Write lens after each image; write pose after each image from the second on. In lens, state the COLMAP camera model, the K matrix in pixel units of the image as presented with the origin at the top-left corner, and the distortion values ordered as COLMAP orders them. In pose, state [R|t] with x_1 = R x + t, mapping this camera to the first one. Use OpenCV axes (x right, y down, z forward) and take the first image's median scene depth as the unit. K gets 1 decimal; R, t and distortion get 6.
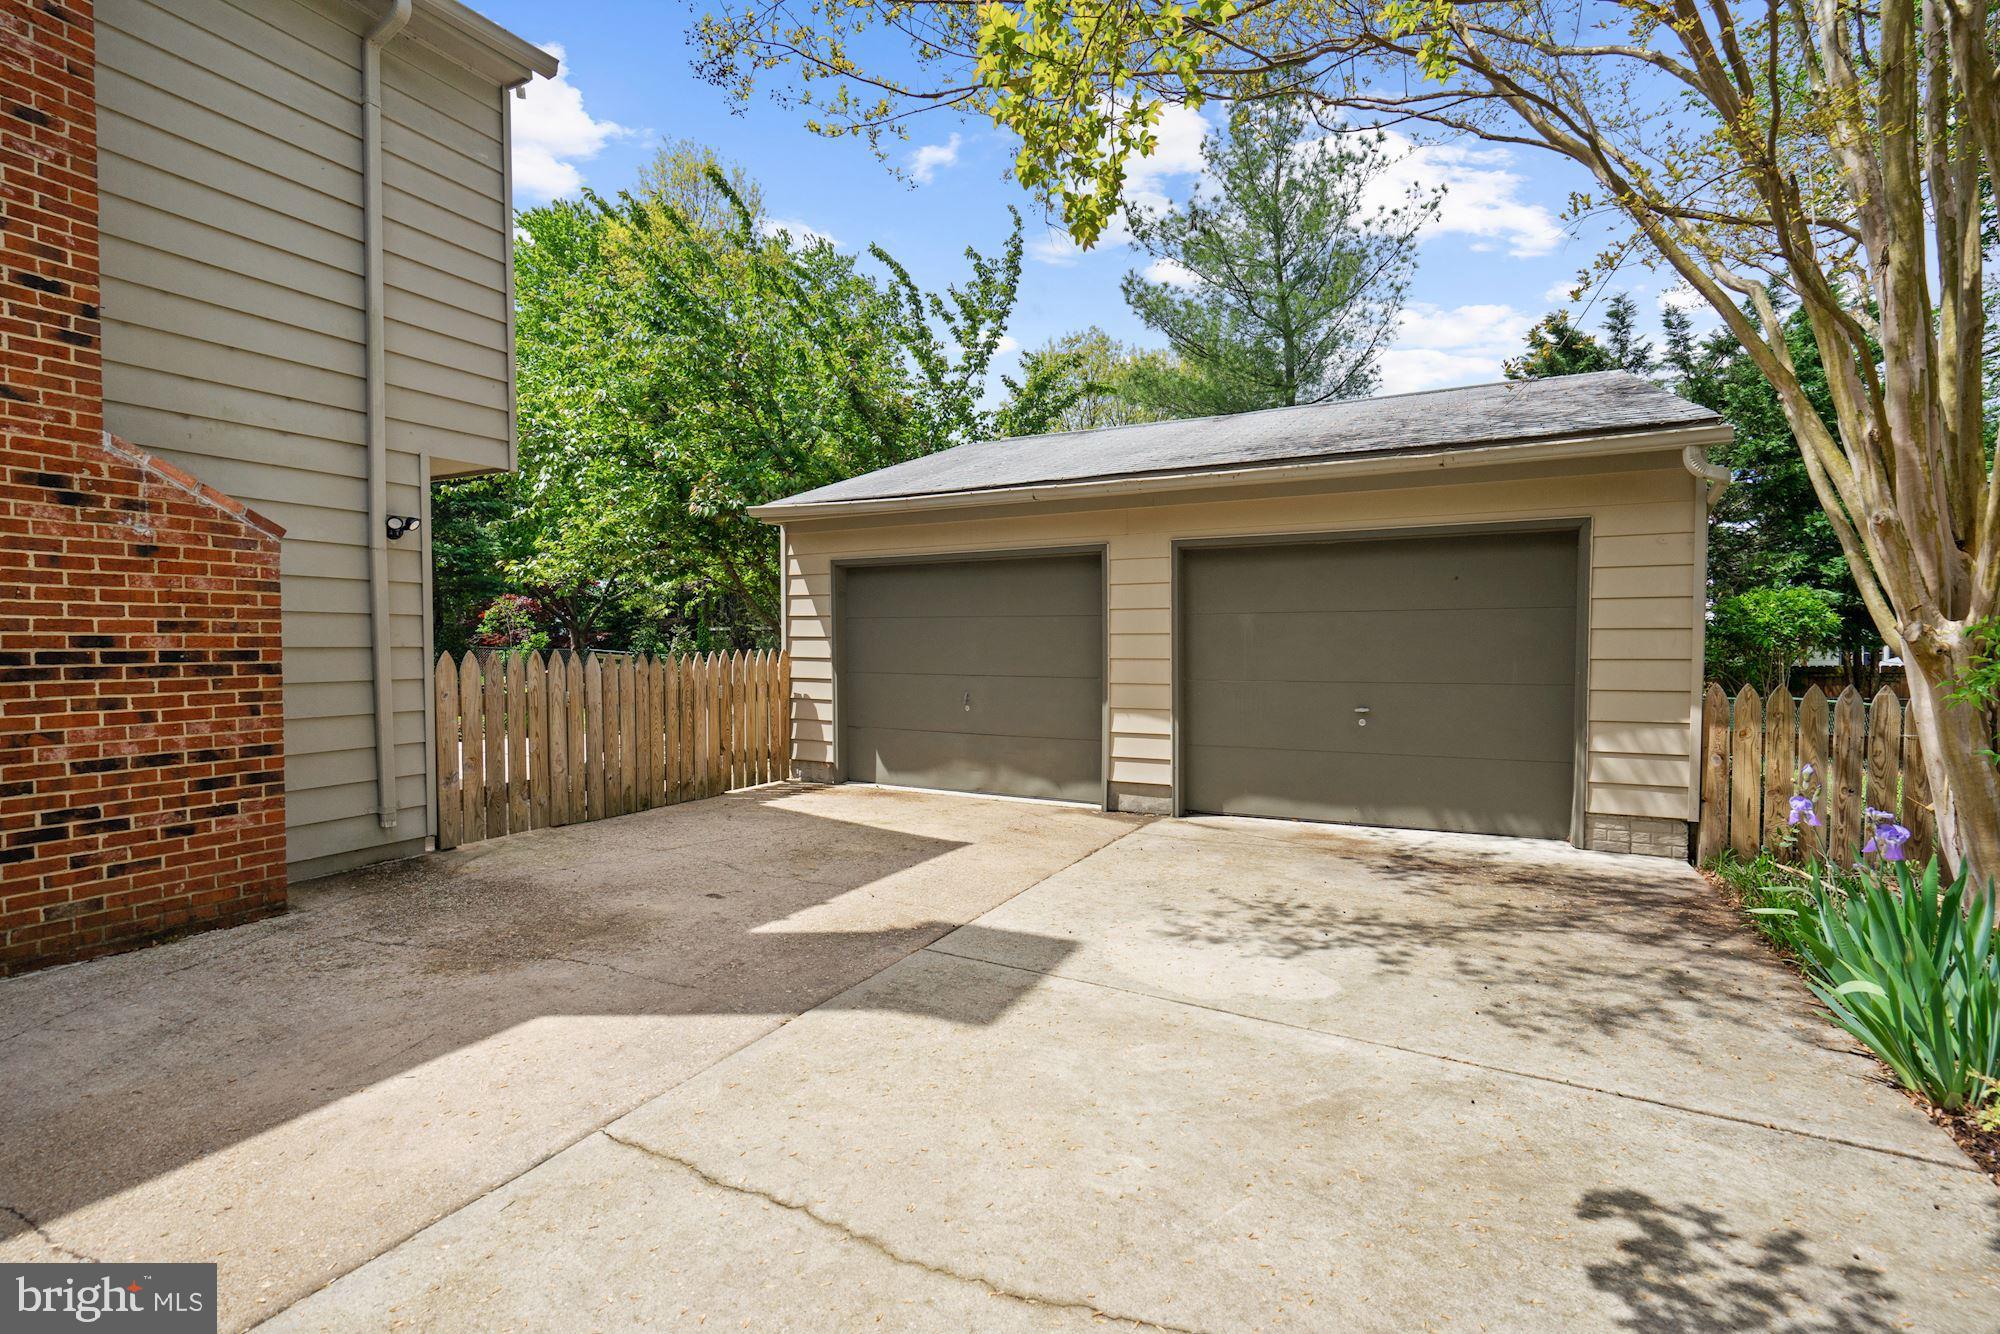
lens RADIAL K [[898.2, 0, 999.8], [0, 898.2, 666.4], [0, 0, 1]] dist [-0.002317, 0.000090]
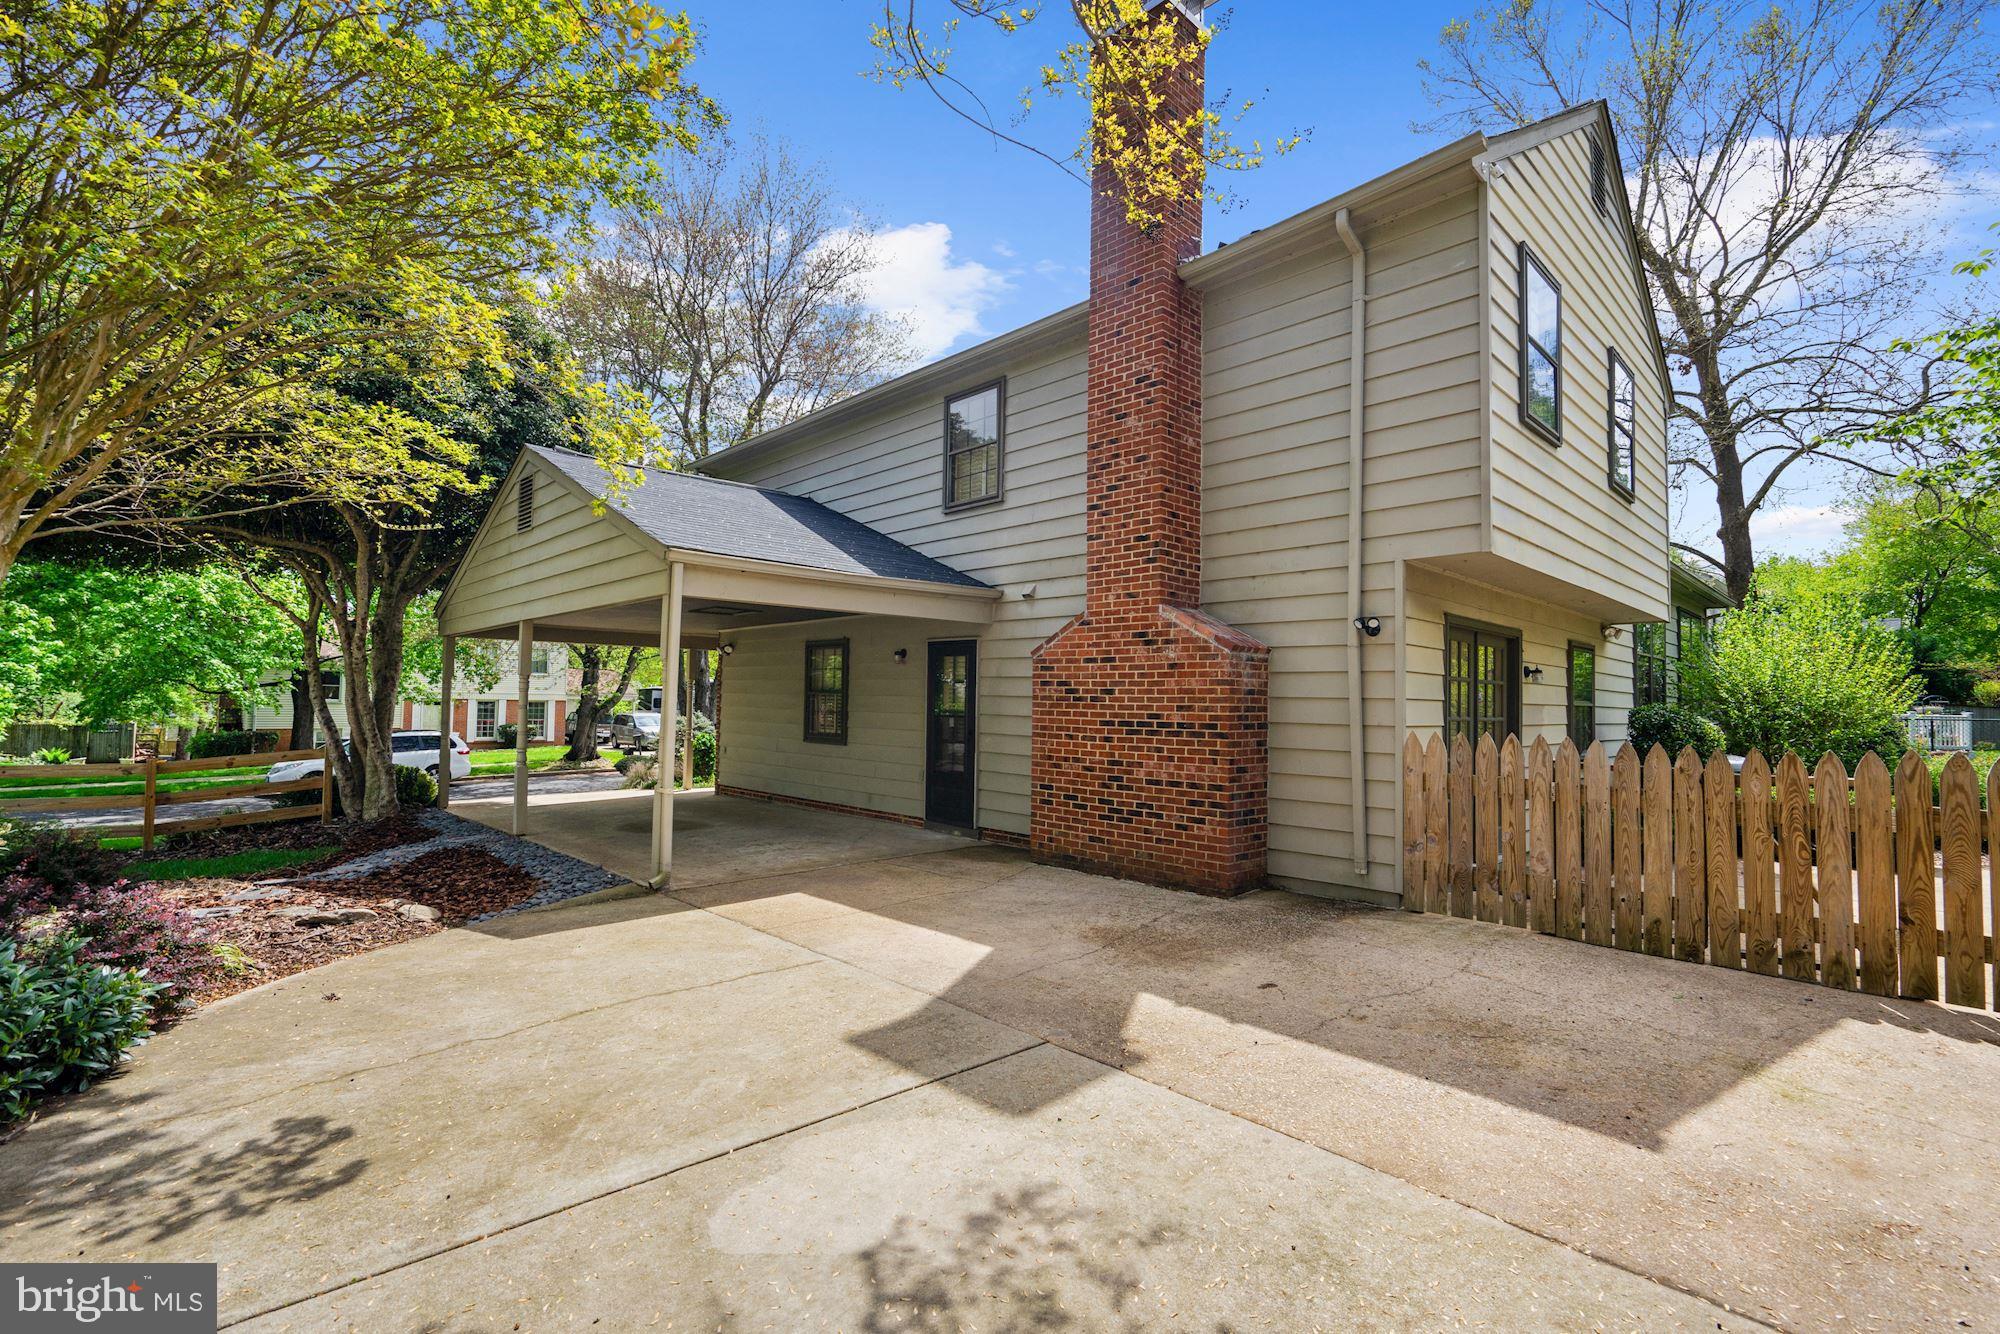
lens RADIAL K [[898.2, 0, 998.3], [0, 898.2, 664.6], [0, 0, 1]] dist [-0.002317, 0.000090]
pose [[-0.324046, -0.047017, -0.944872, 0.864639], [-0.042518, 0.998479, -0.035103, -0.053984], [0.945085, 0.028799, -0.325552, 1.259532]]
